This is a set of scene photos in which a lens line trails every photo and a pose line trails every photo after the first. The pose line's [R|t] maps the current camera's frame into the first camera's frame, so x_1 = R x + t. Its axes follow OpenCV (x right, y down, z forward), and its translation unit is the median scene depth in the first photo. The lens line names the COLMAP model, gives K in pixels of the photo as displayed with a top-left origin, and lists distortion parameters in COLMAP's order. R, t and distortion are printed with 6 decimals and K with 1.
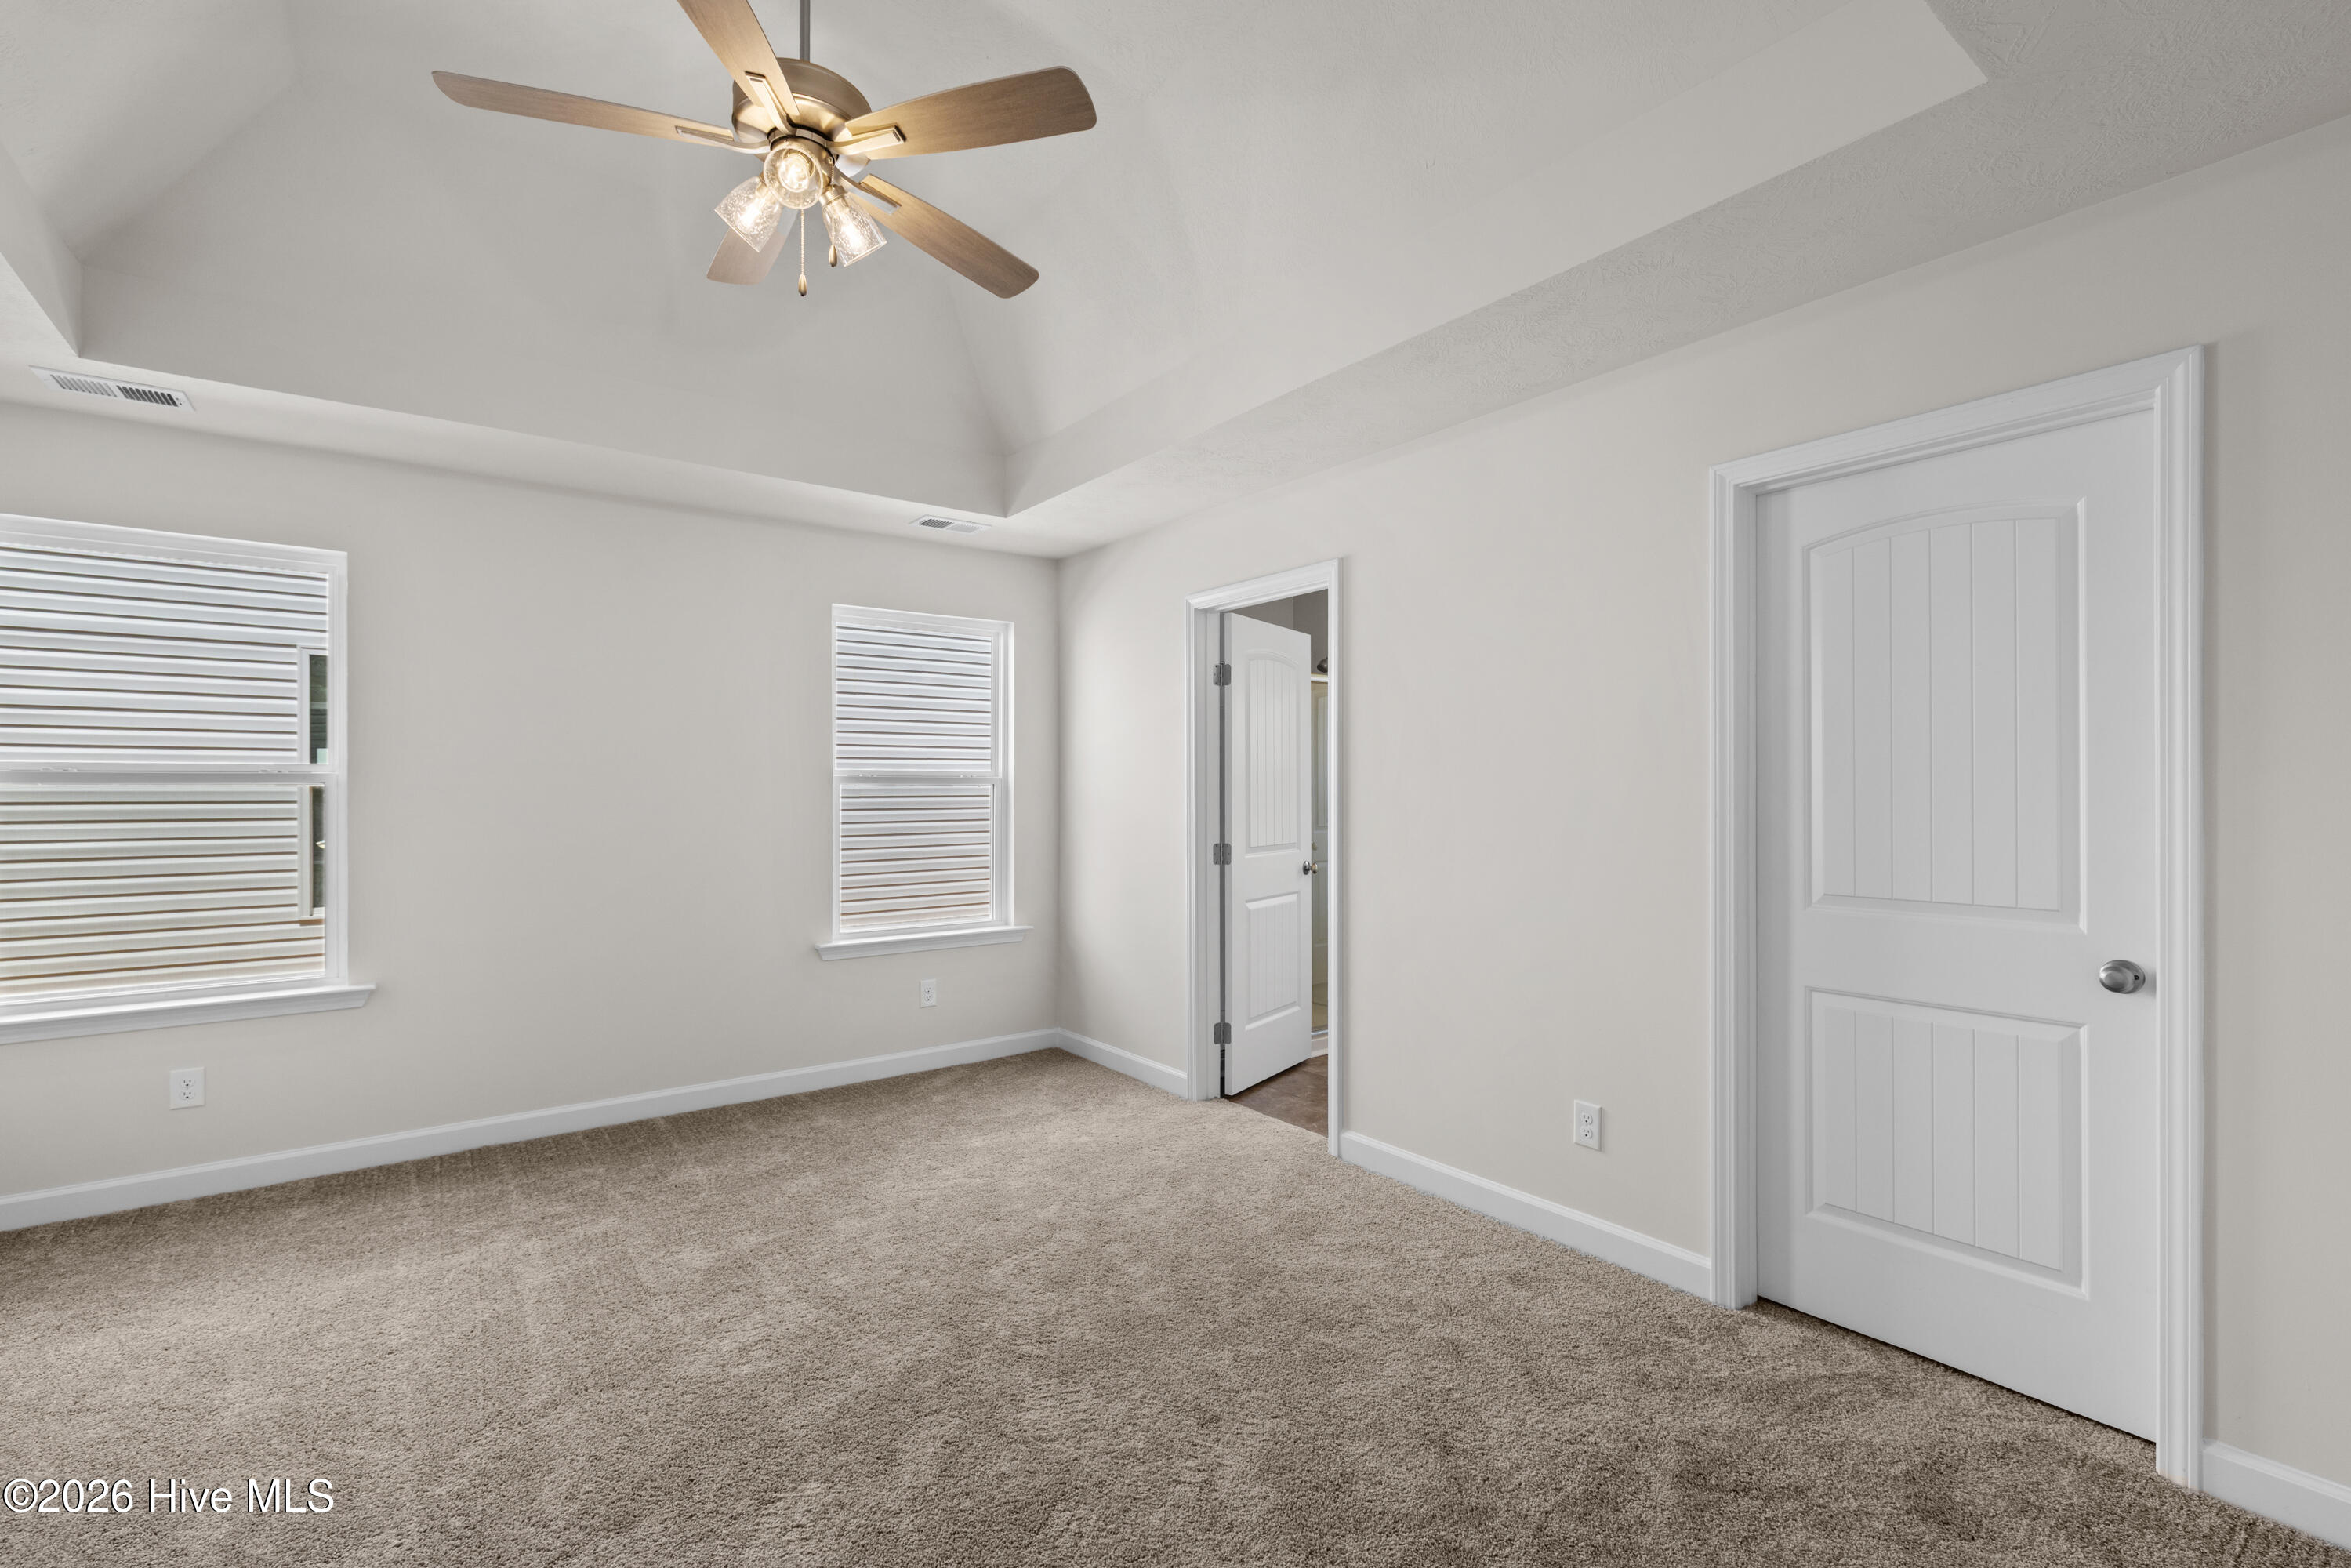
lens RADIAL K [[1007.7, 0, 1168.8], [0, 1007.7, 792.4], [0, 0, 1]] dist [-0.001591, 0.001346]
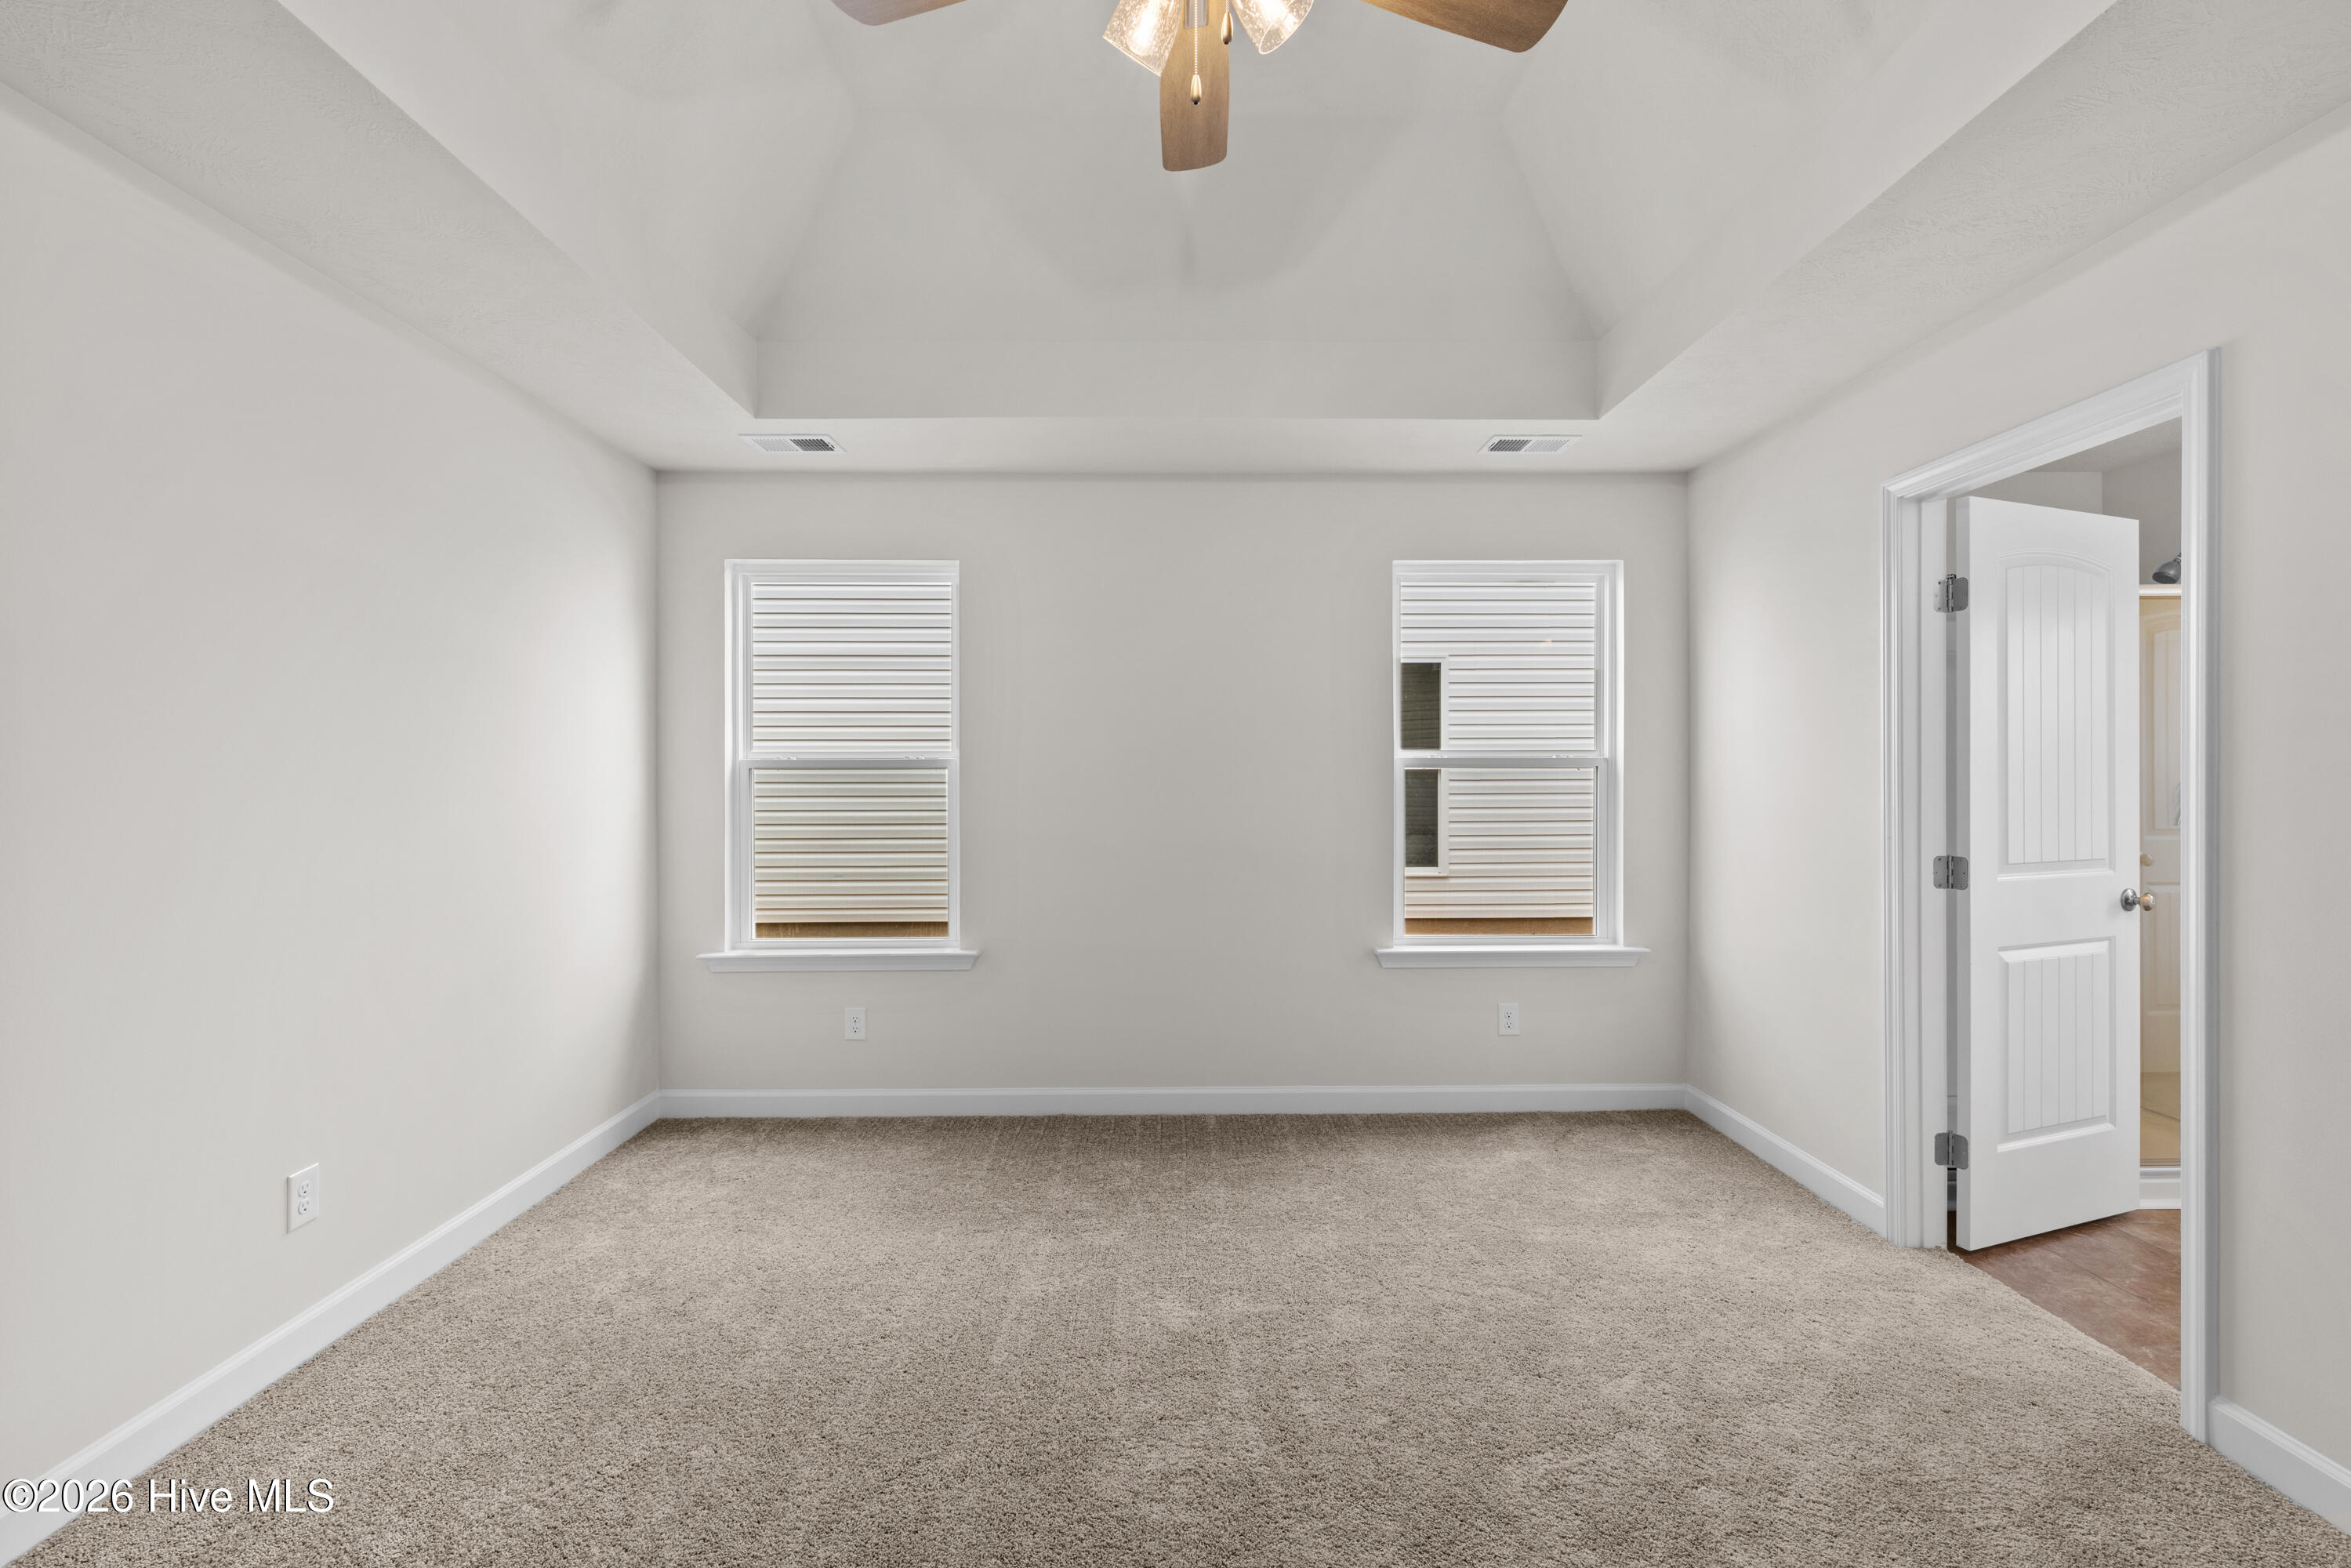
lens RADIAL K [[1007.7, 0, 1185.1], [0, 1007.7, 776.2], [0, 0, 1]] dist [-0.001591, 0.001346]
pose [[0.814004, 0.001568, -0.580858, 0.035442], [0.000114, 0.999996, 0.002858, -0.003301], [0.580860, -0.002393, 0.814000, 0.241917]]
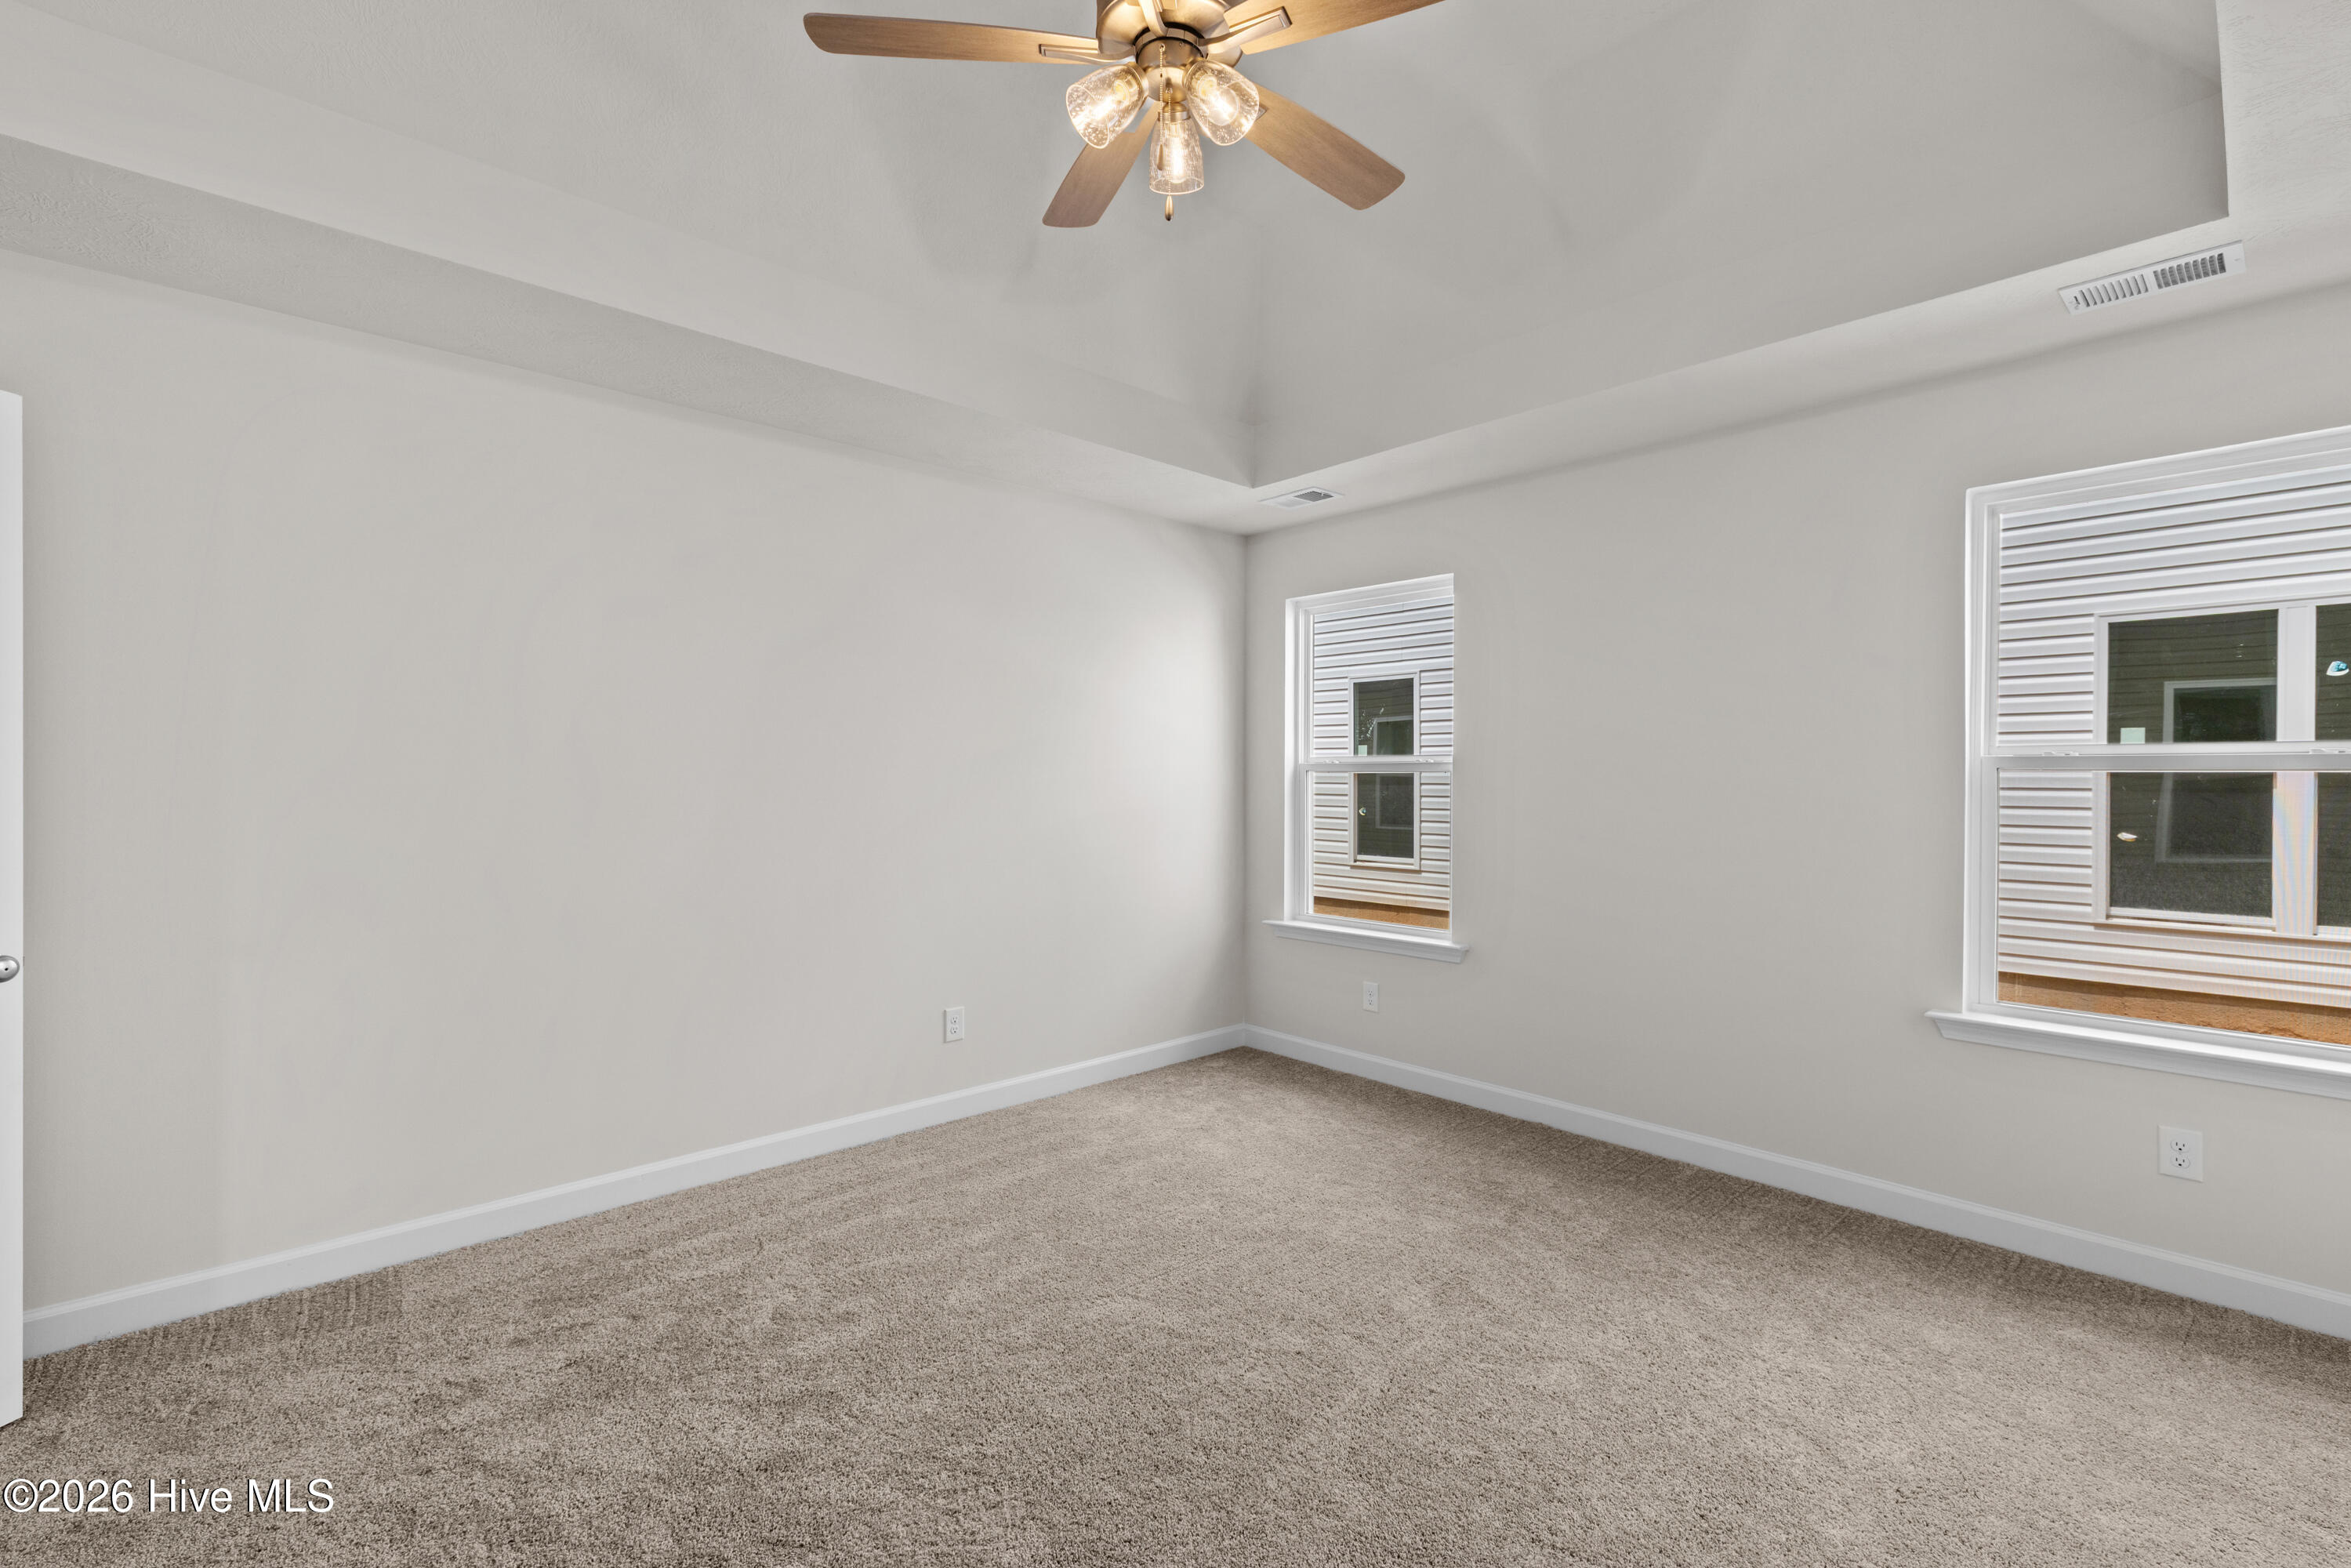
lens RADIAL K [[1007.7, 0, 1203.9], [0, 1007.7, 796.9], [0, 0, 1]] dist [-0.001591, 0.001346]
pose [[0.135341, 0.024700, -0.990491, 0.314778], [-0.004793, 0.999694, 0.024275, -0.006471], [0.990787, 0.001462, 0.135418, 0.562412]]
